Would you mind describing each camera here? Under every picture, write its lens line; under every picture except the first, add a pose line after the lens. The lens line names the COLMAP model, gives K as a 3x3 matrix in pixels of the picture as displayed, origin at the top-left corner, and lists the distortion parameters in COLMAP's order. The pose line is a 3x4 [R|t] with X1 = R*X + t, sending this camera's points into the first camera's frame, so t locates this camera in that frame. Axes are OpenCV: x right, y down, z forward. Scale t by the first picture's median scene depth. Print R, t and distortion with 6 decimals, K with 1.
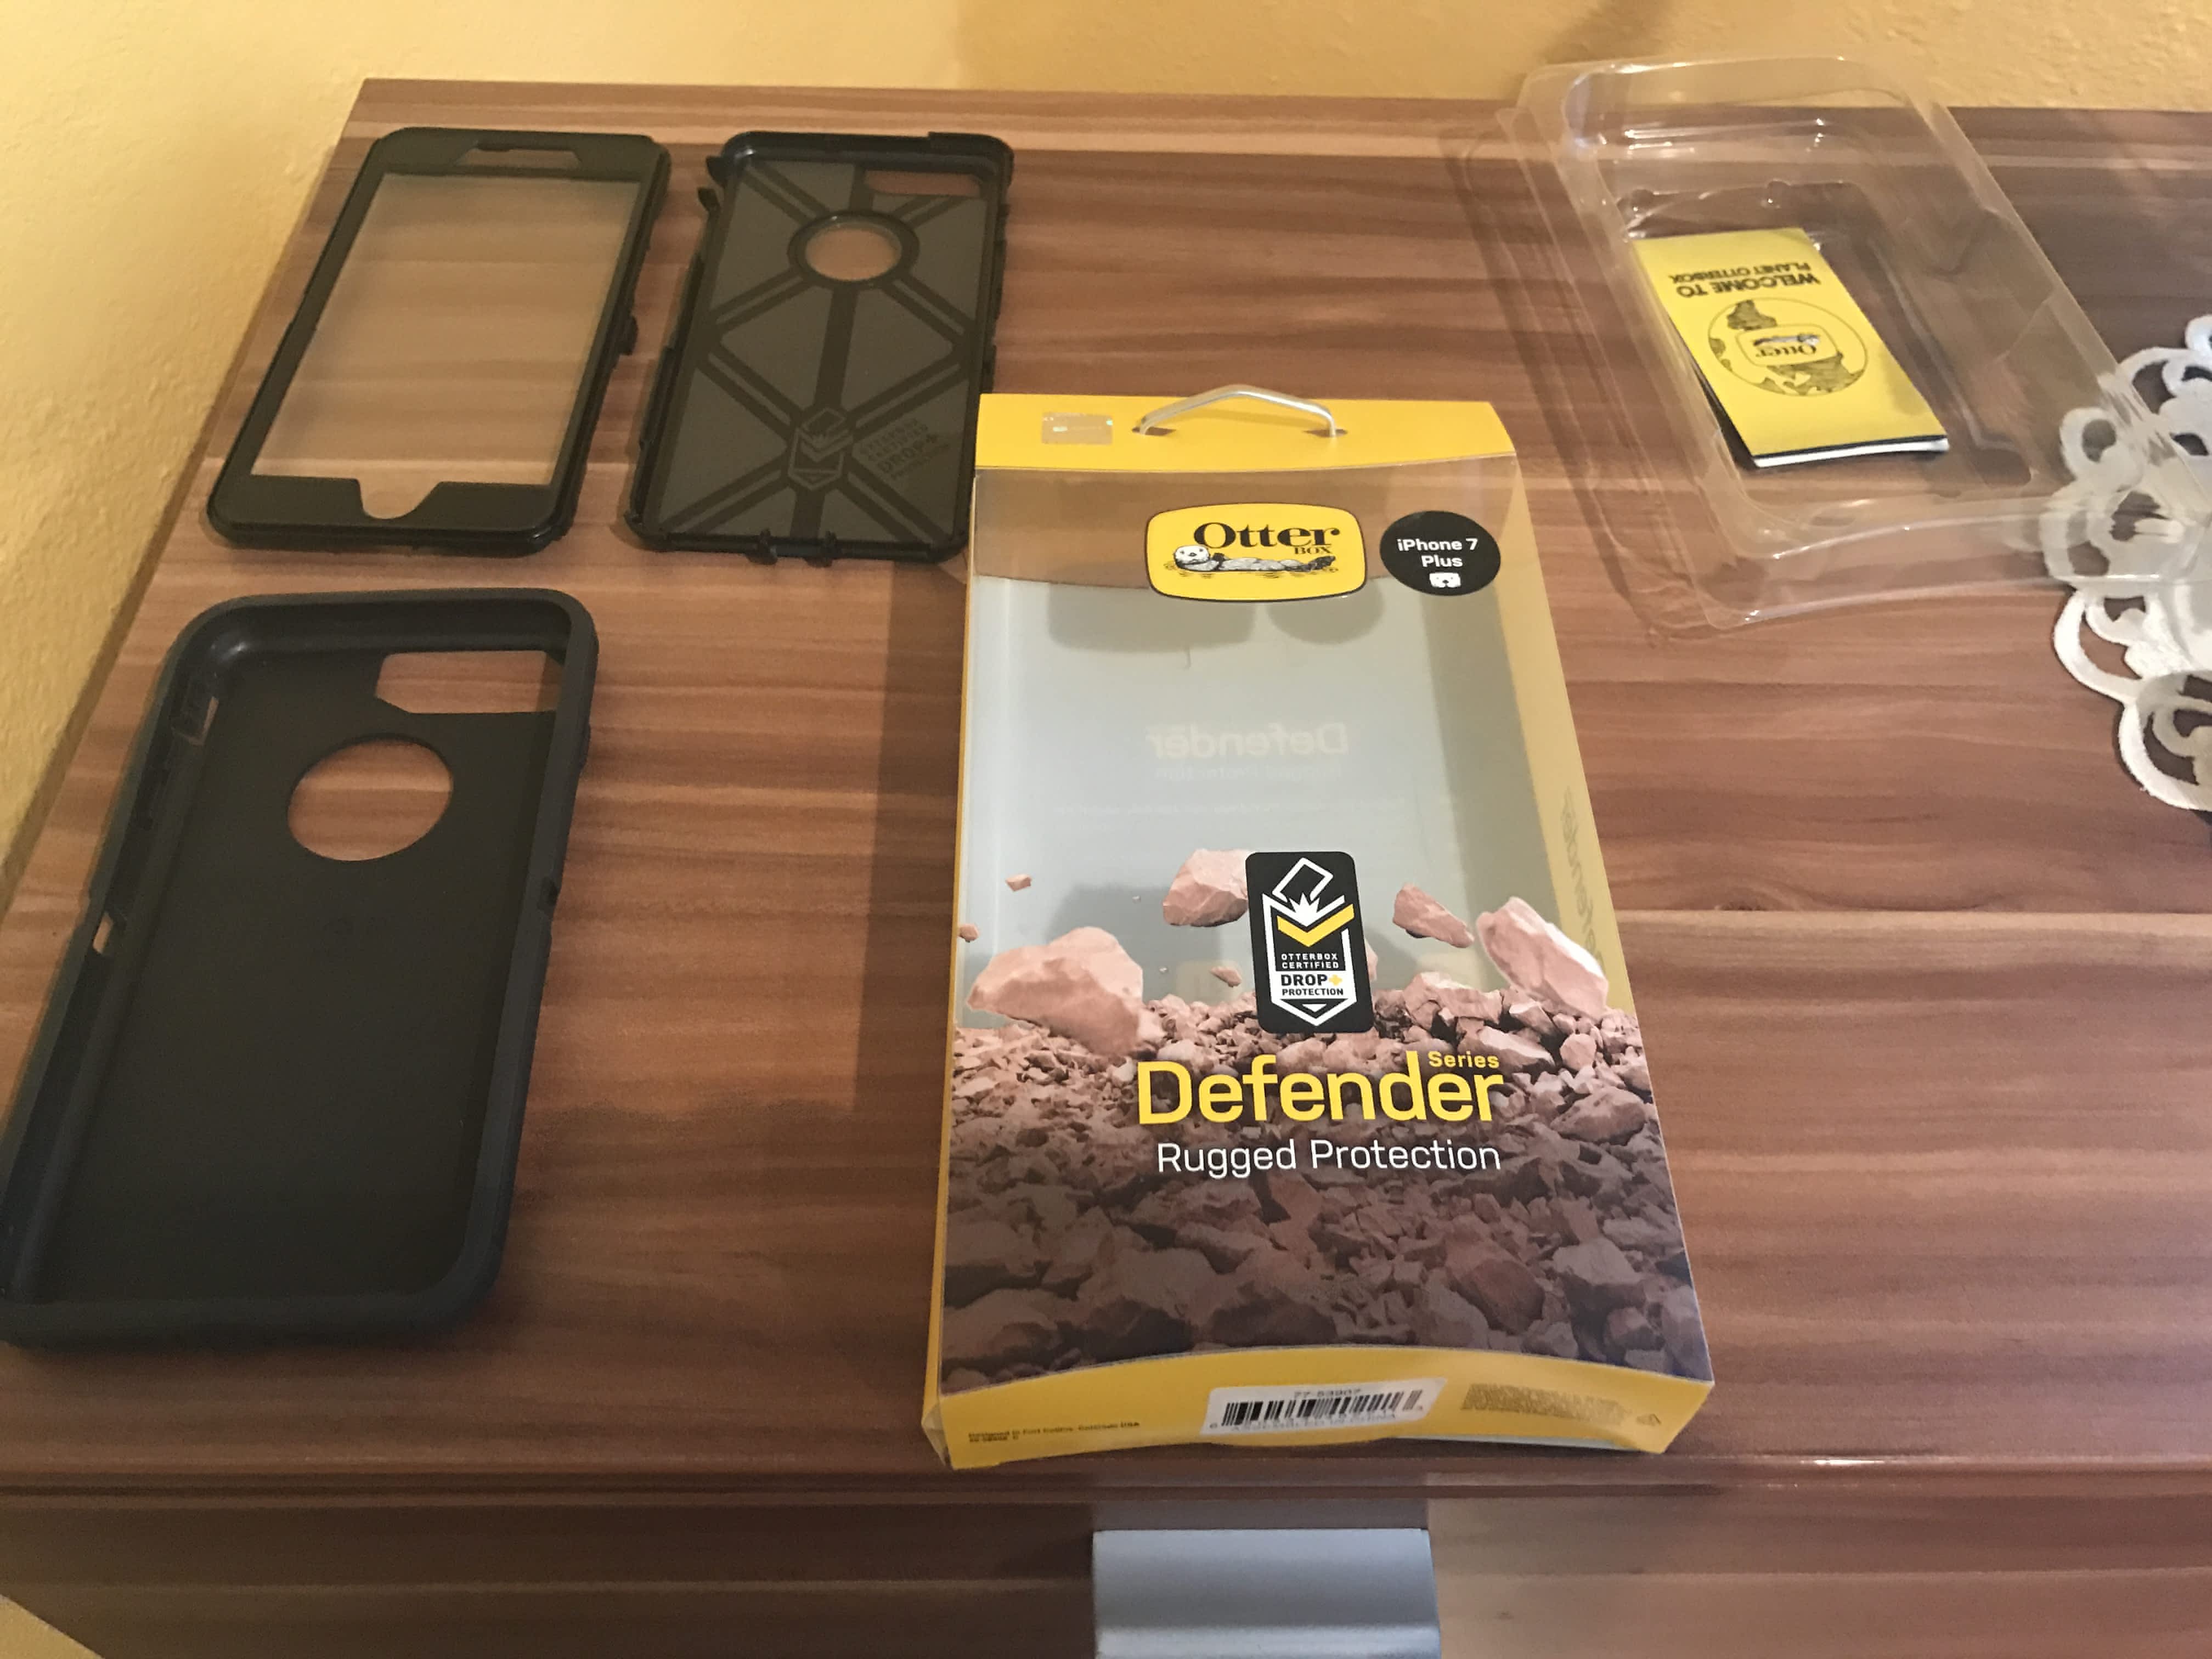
lens RADIAL K [[1845.1, 0, 1123.2], [0, 1845.1, 812.8], [0, 0, 1]] dist [0.001527, -0.008229]
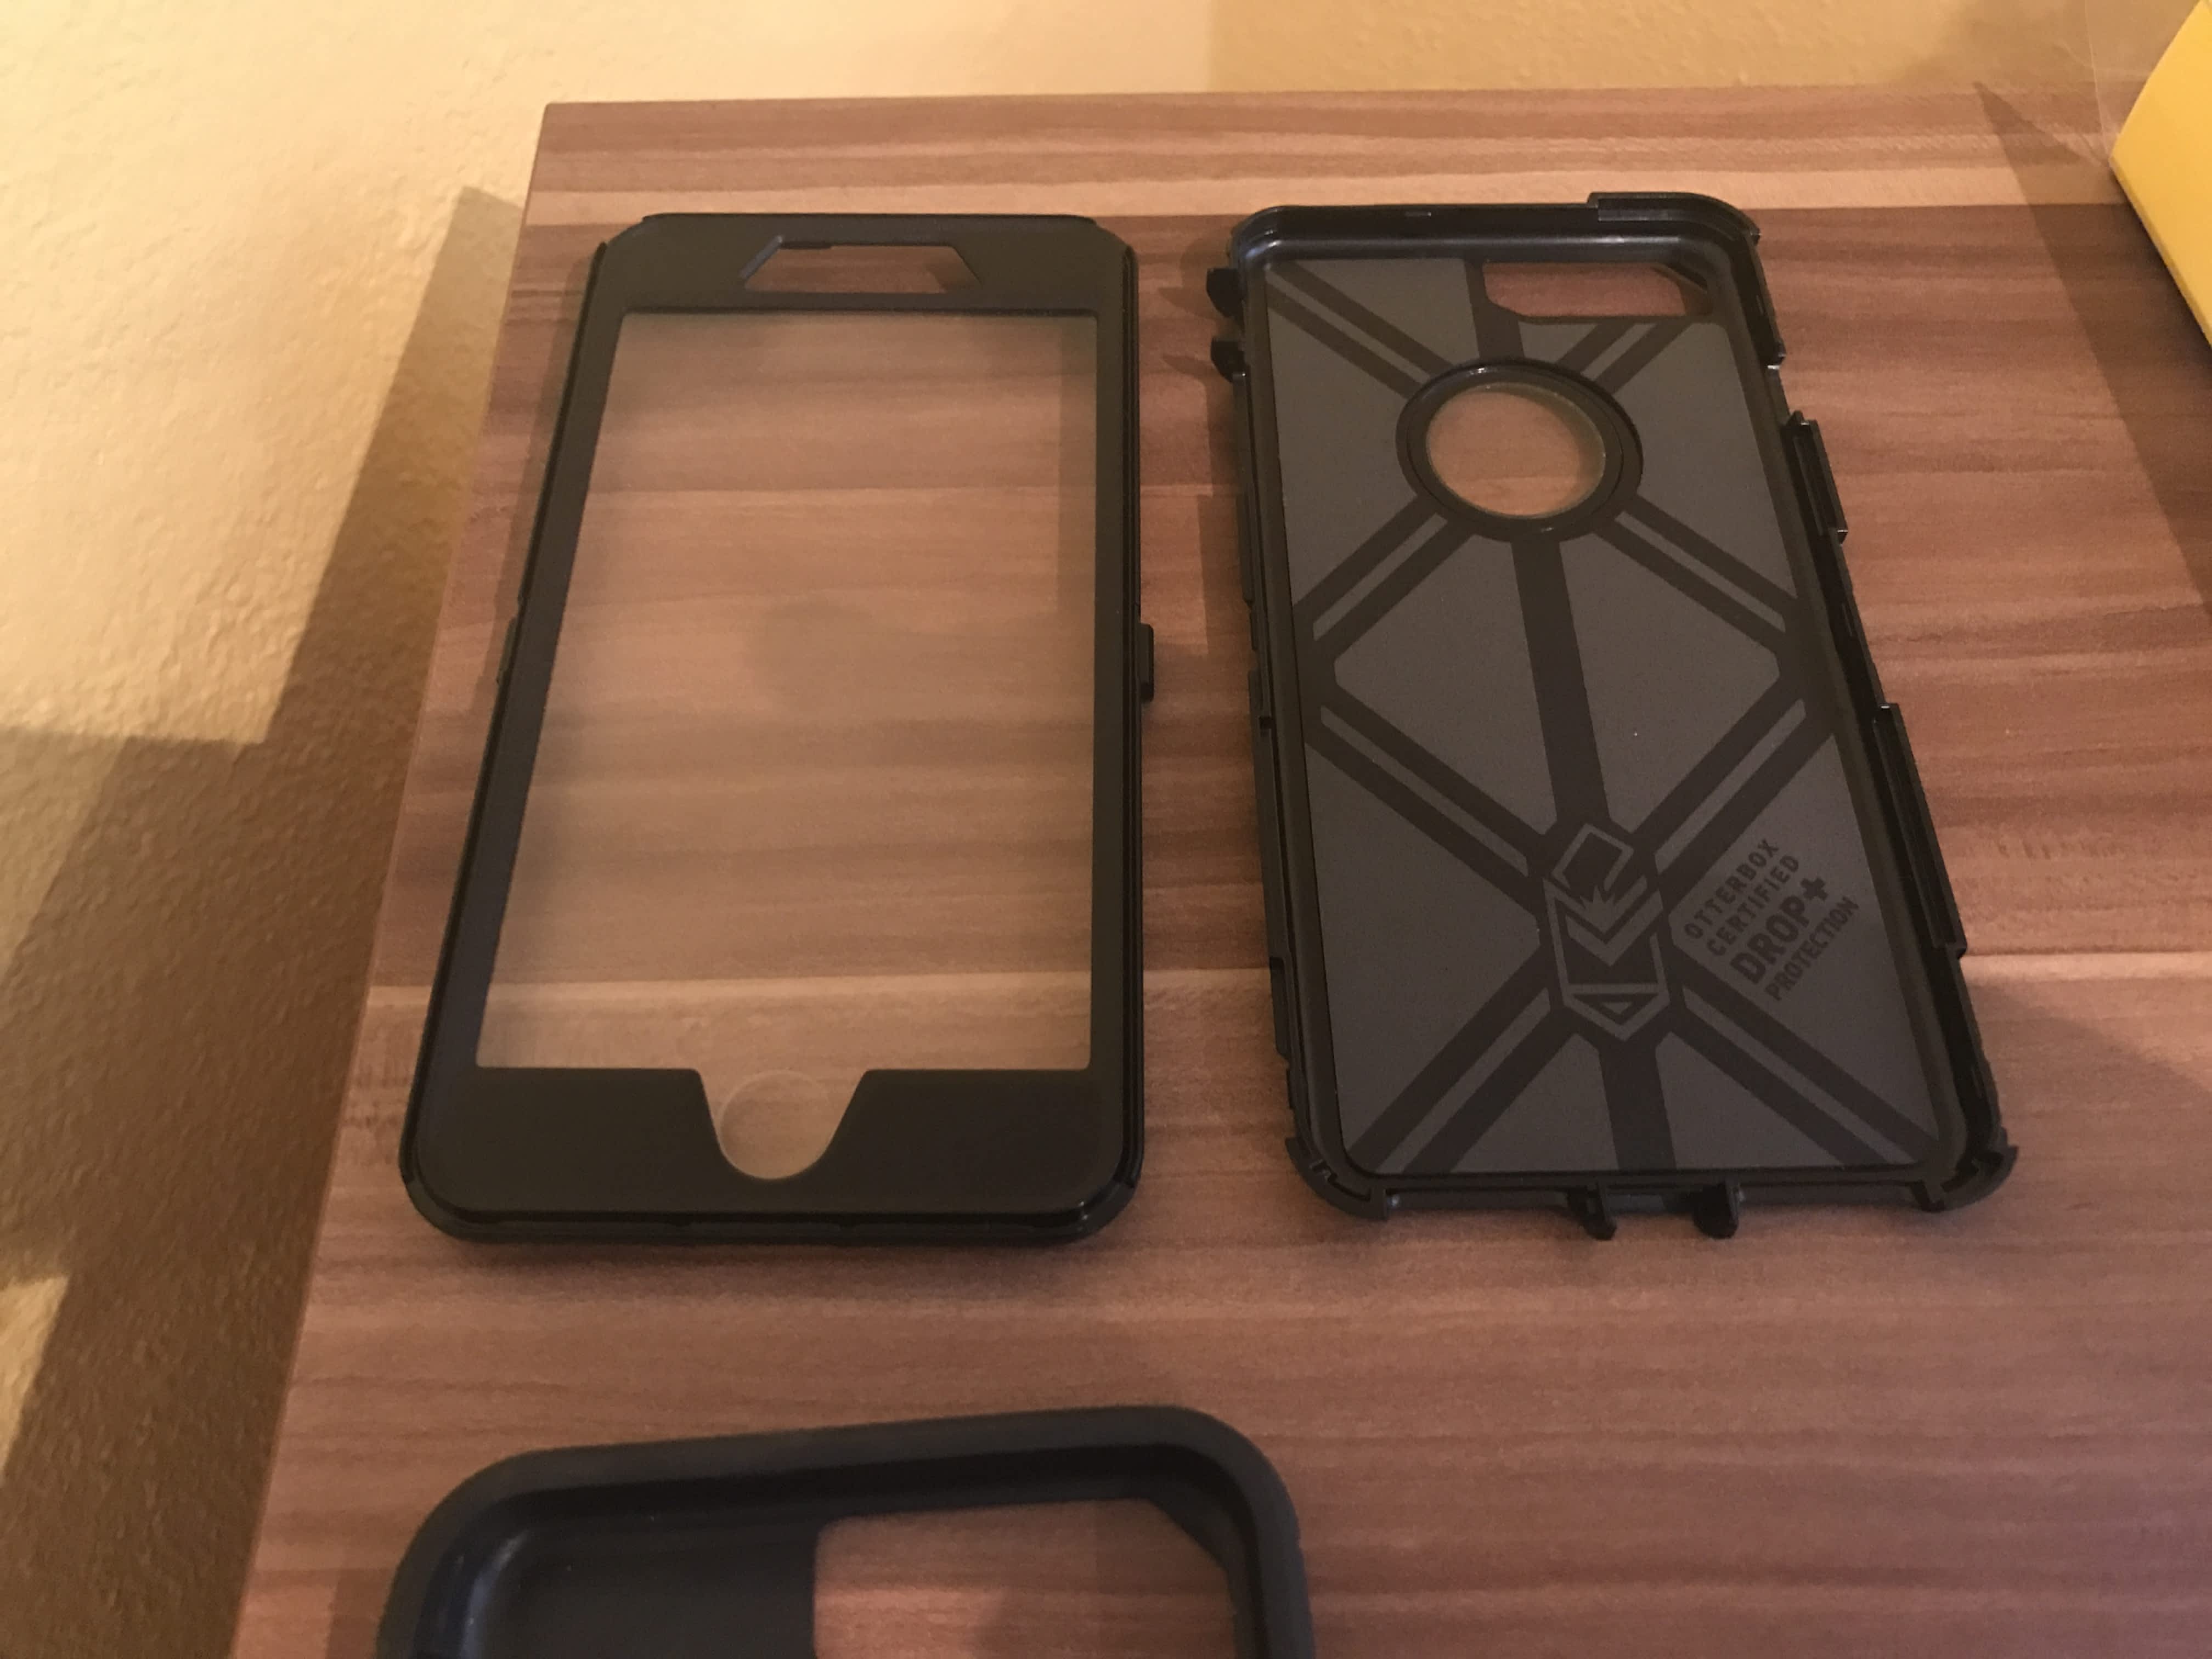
lens RADIAL K [[1845.1, 0, 1099.1], [0, 1845.1, 819.1], [0, 0, 1]] dist [0.001527, -0.008229]
pose [[0.999598, -0.023165, -0.016328, -0.309723], [0.024736, 0.994301, 0.103699, -0.304759], [0.013833, -0.104061, 0.994475, 0.540458]]
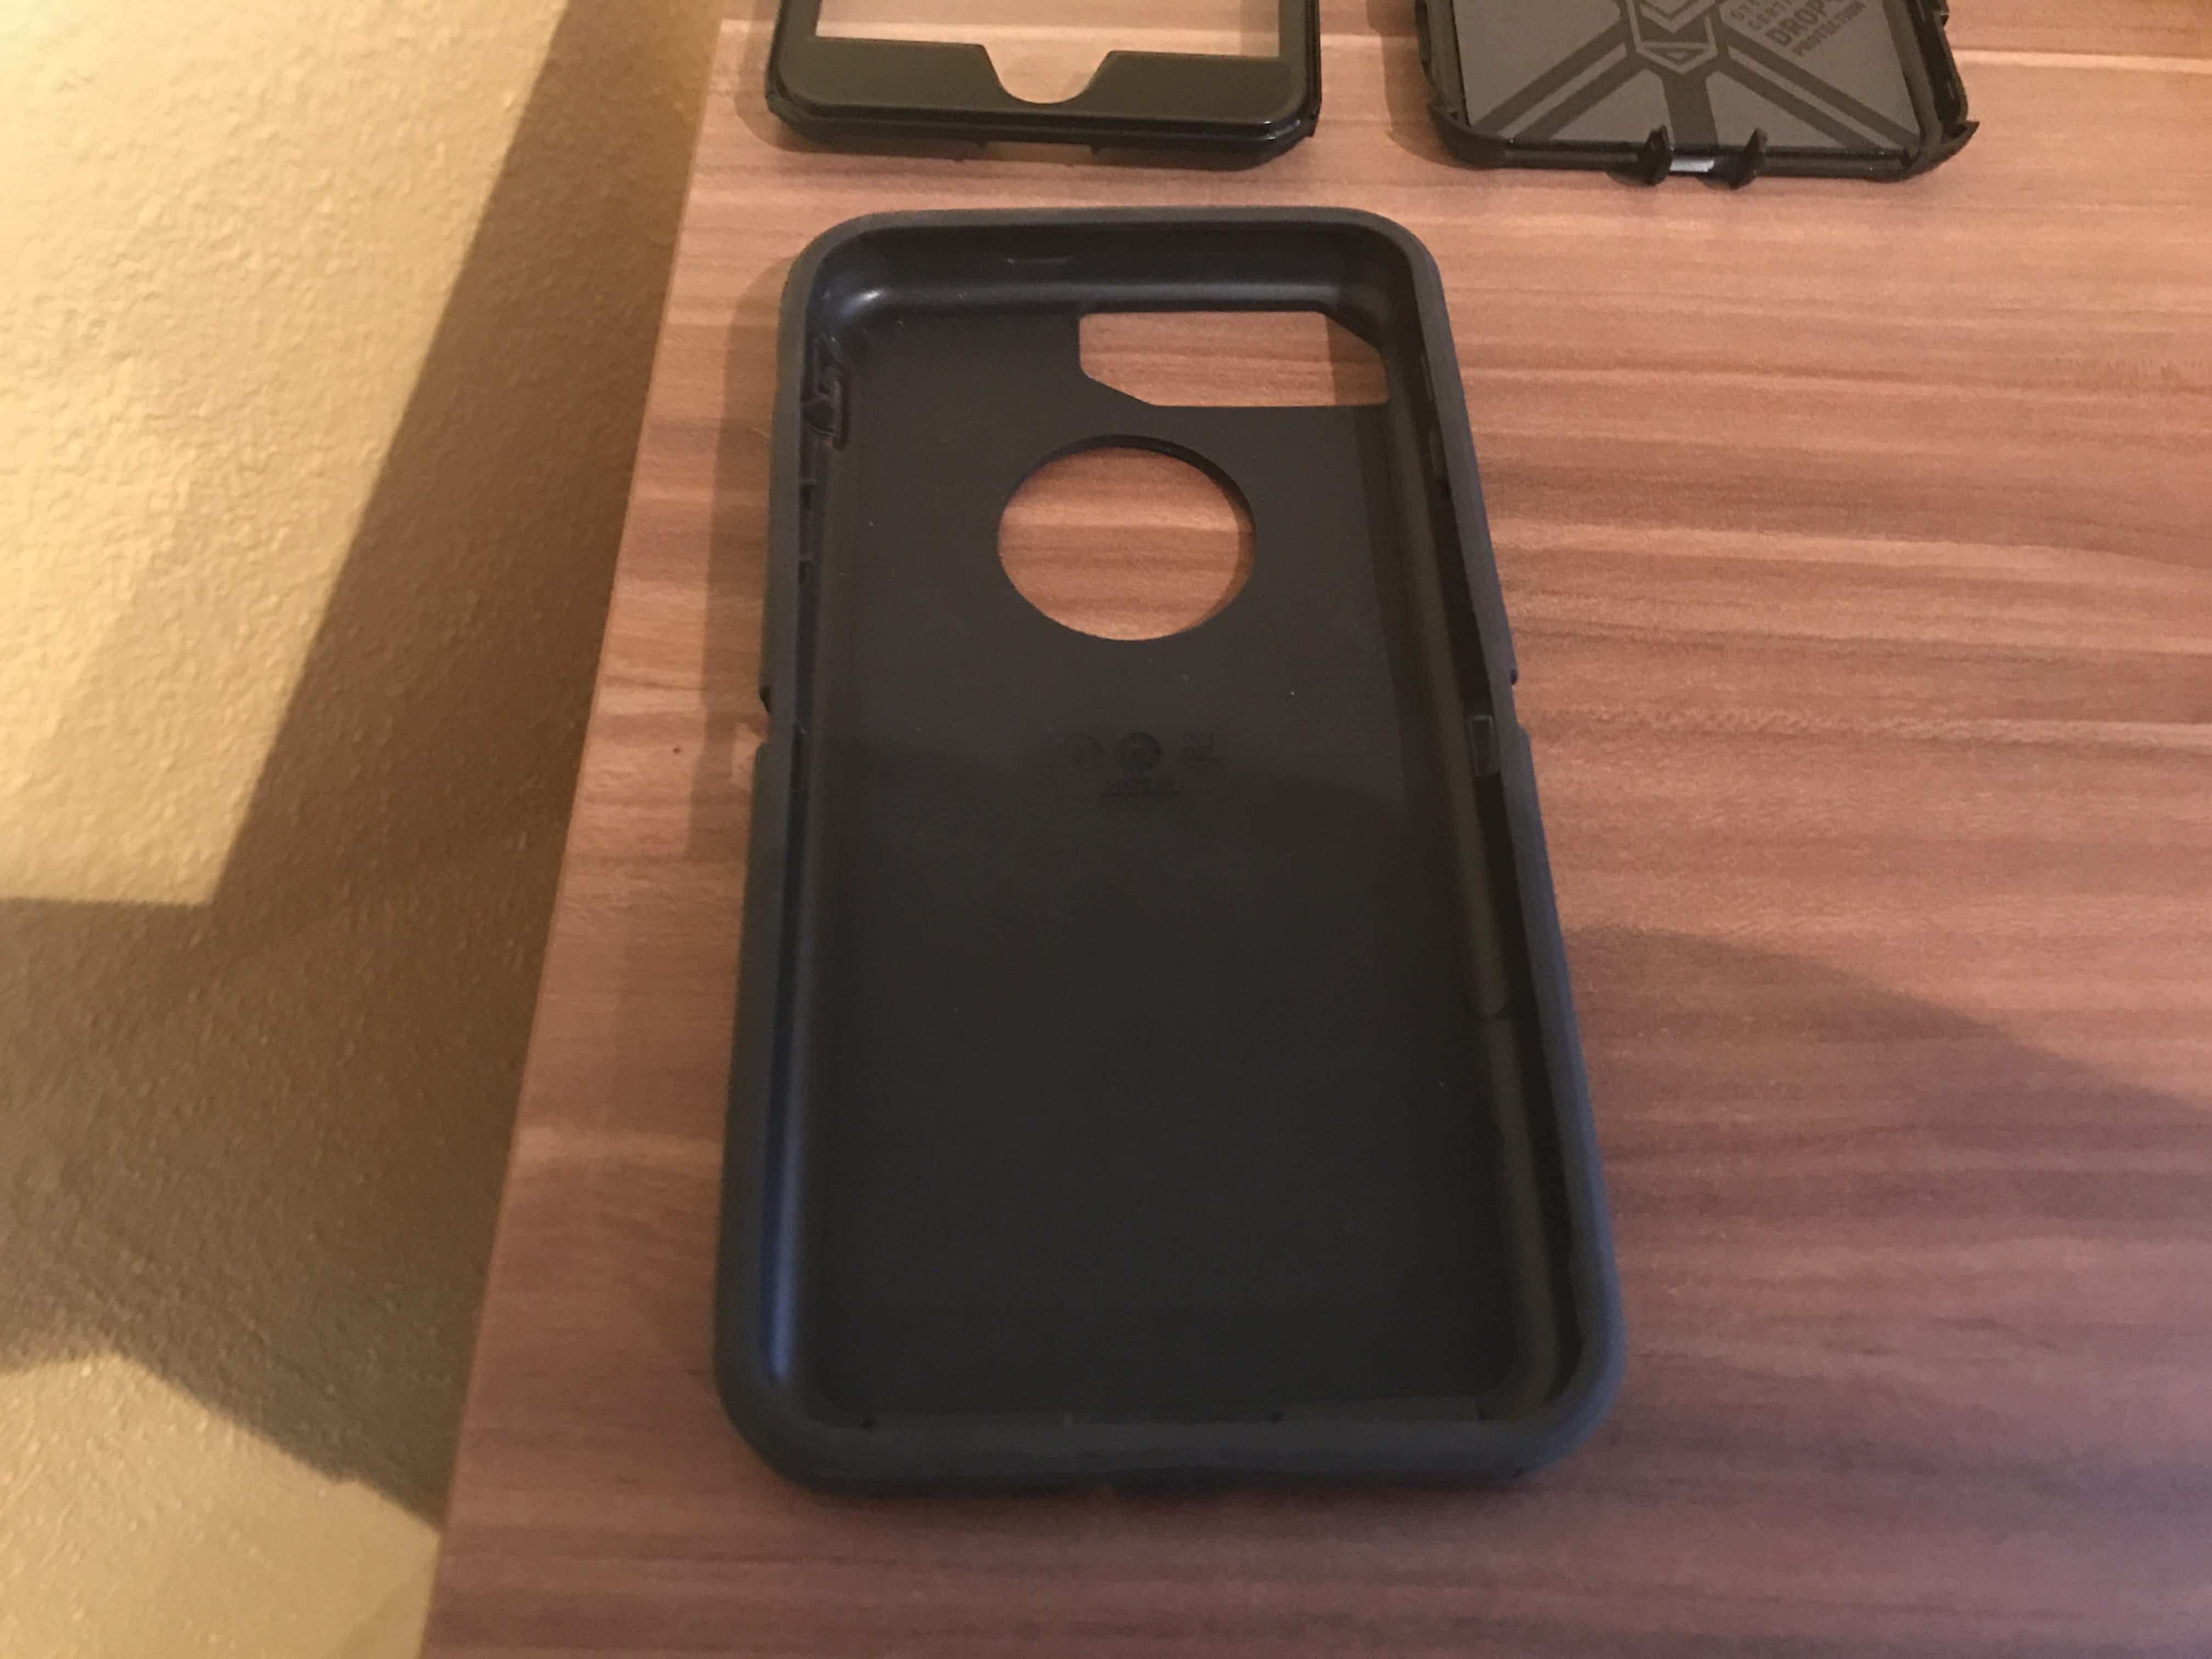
lens RADIAL K [[1845.1, 0, 1098.0], [0, 1845.1, 814.0], [0, 0, 1]] dist [0.001527, -0.008229]
pose [[0.999624, 0.015693, -0.022467, -0.368414], [-0.012901, 0.992756, 0.119454, 0.009663], [0.024179, -0.119119, 0.992585, 0.337512]]
